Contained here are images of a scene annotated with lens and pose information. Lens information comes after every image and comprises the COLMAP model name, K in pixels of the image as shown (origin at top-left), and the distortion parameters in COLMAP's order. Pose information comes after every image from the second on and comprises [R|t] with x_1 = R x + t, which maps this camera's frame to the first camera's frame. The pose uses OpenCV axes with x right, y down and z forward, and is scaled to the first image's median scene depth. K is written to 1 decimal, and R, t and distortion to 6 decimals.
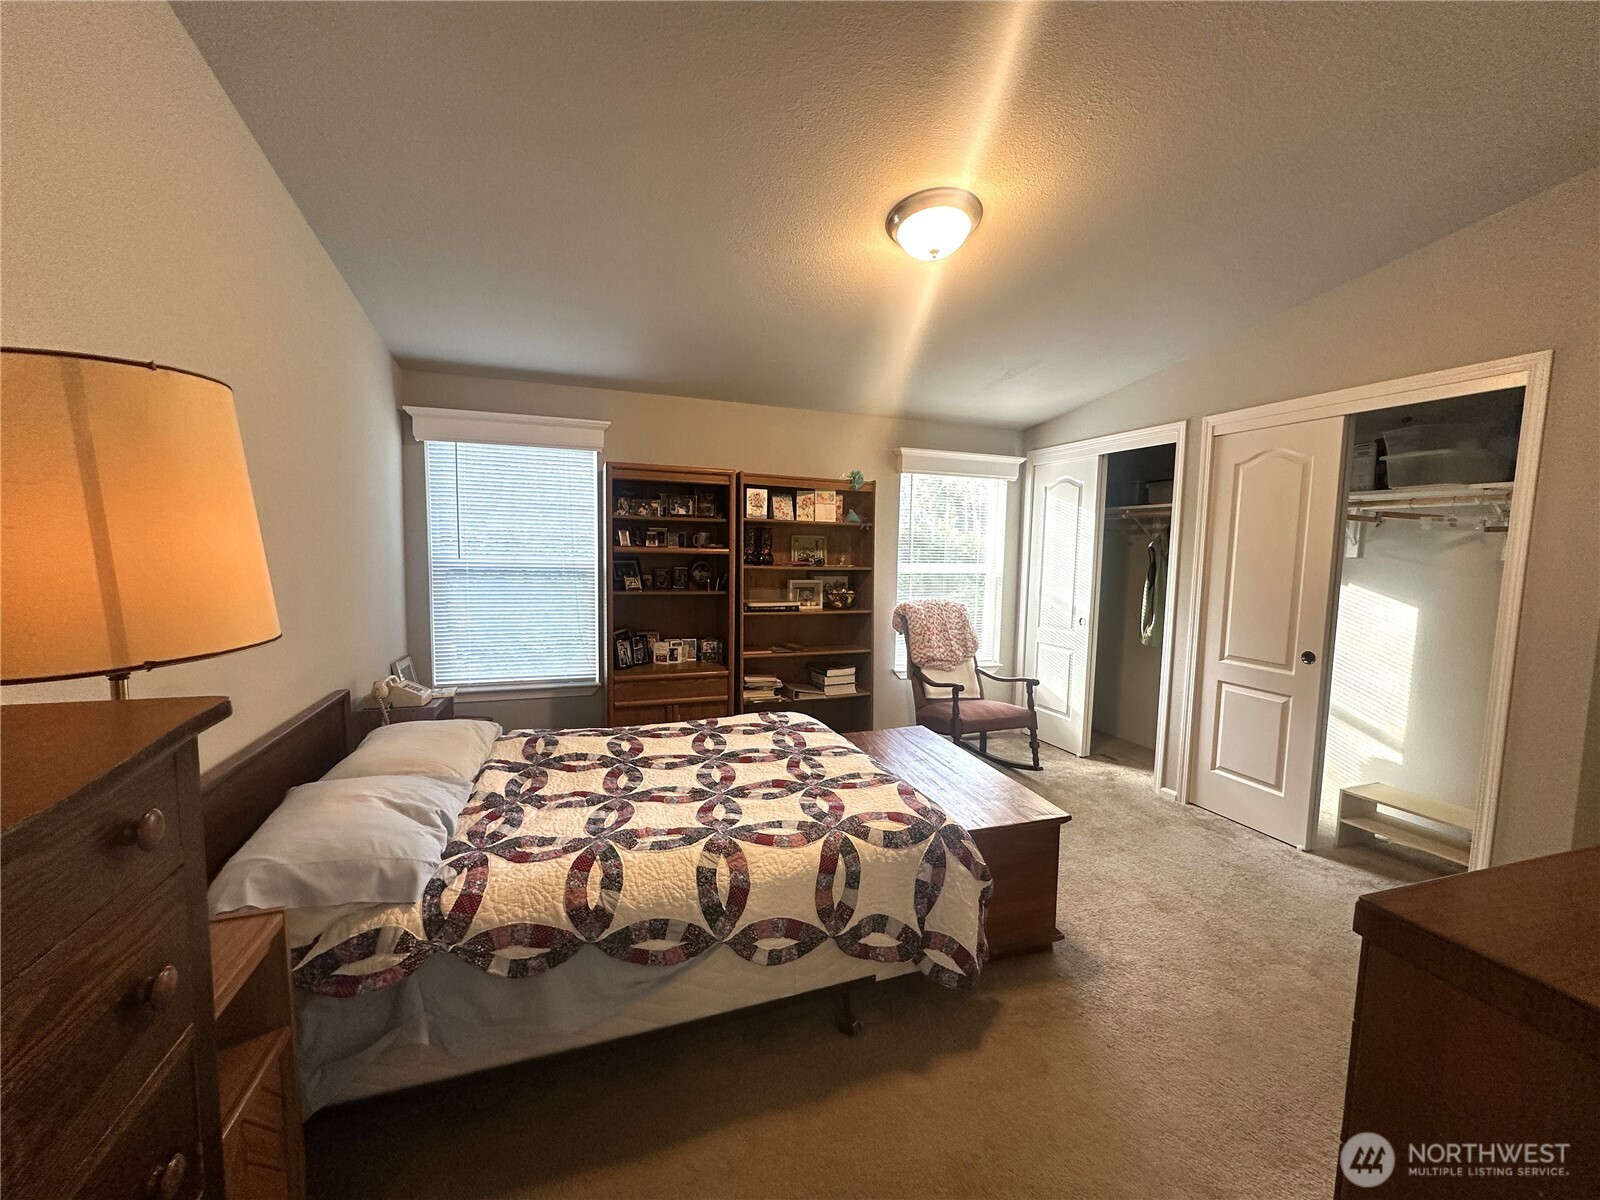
lens RADIAL K [[636.1, 0, 798.6], [0, 636.1, 602.8], [0, 0, 1]] dist [-0.000295, 0.000040]
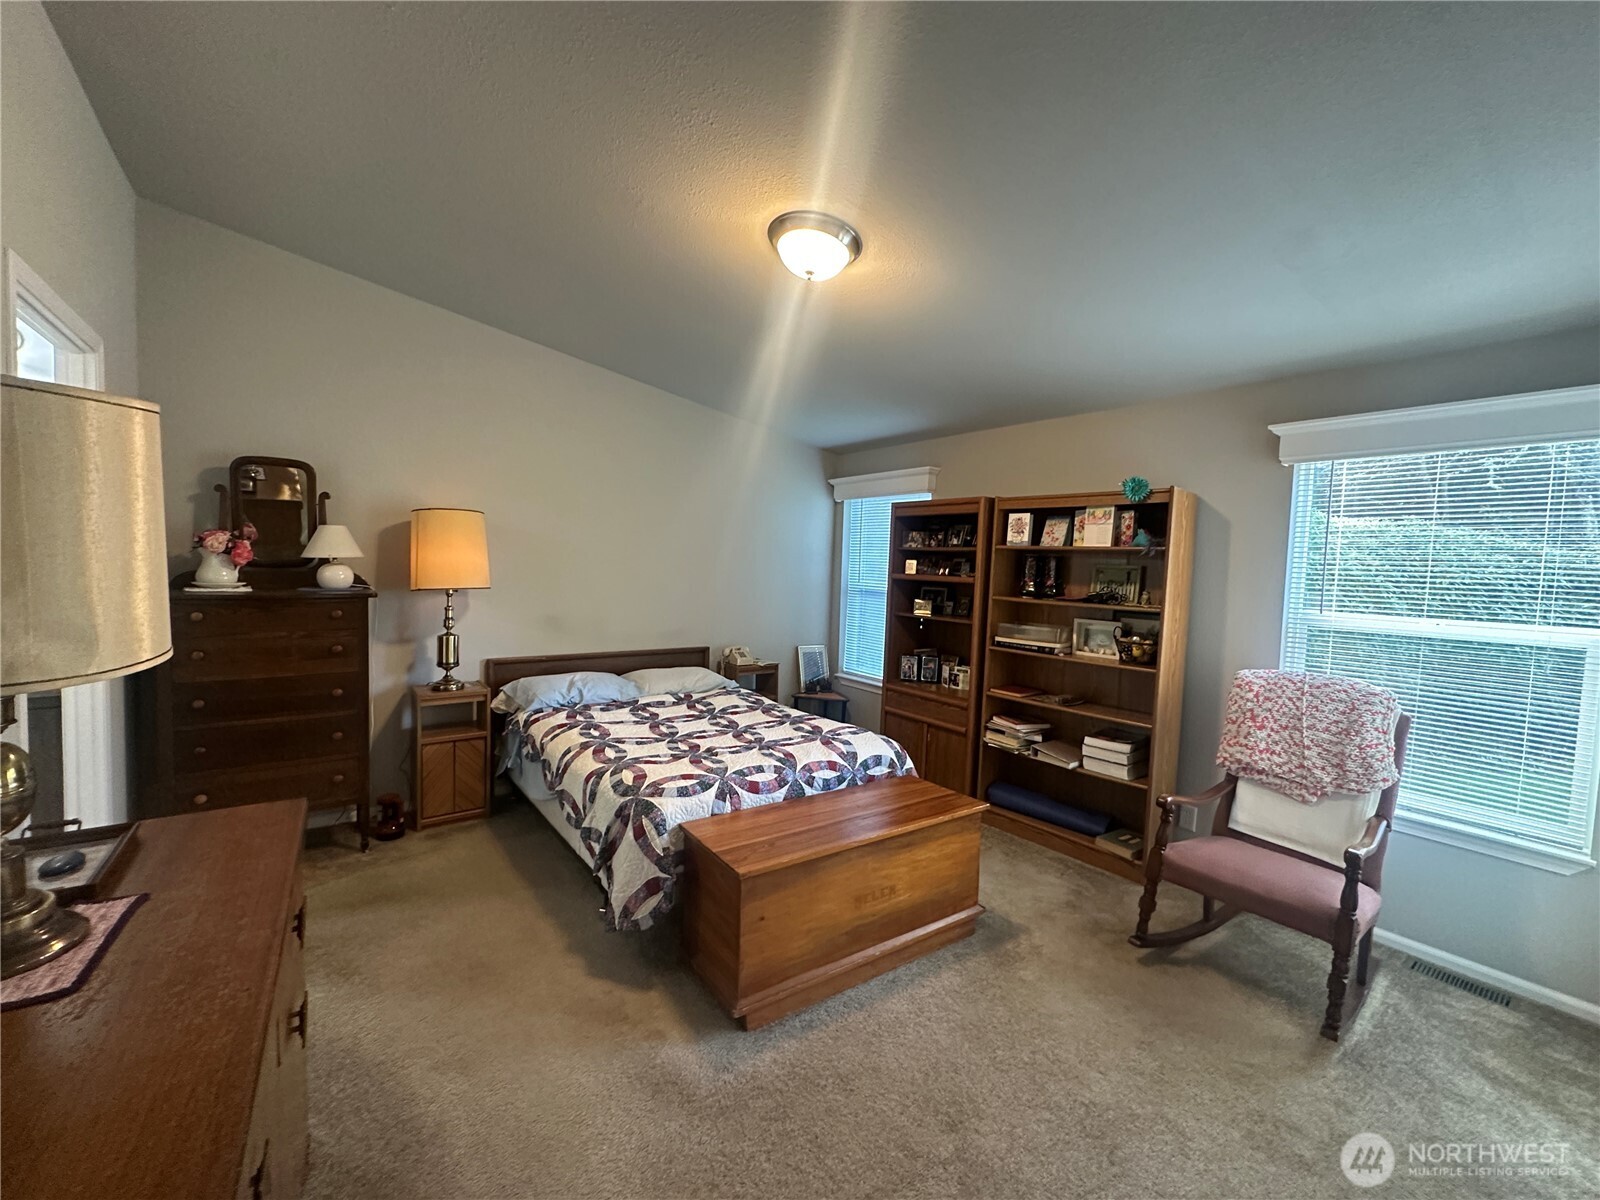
lens RADIAL K [[638.7, 0, 801.5], [0, 638.7, 599.6], [0, 0, 1]] dist [-0.003553, 0.000664]
pose [[0.305441, 0.044580, -0.951167, 0.716761], [-0.114163, 0.993413, 0.009900, -0.030003], [0.945343, 0.105565, 0.308518, 0.438193]]
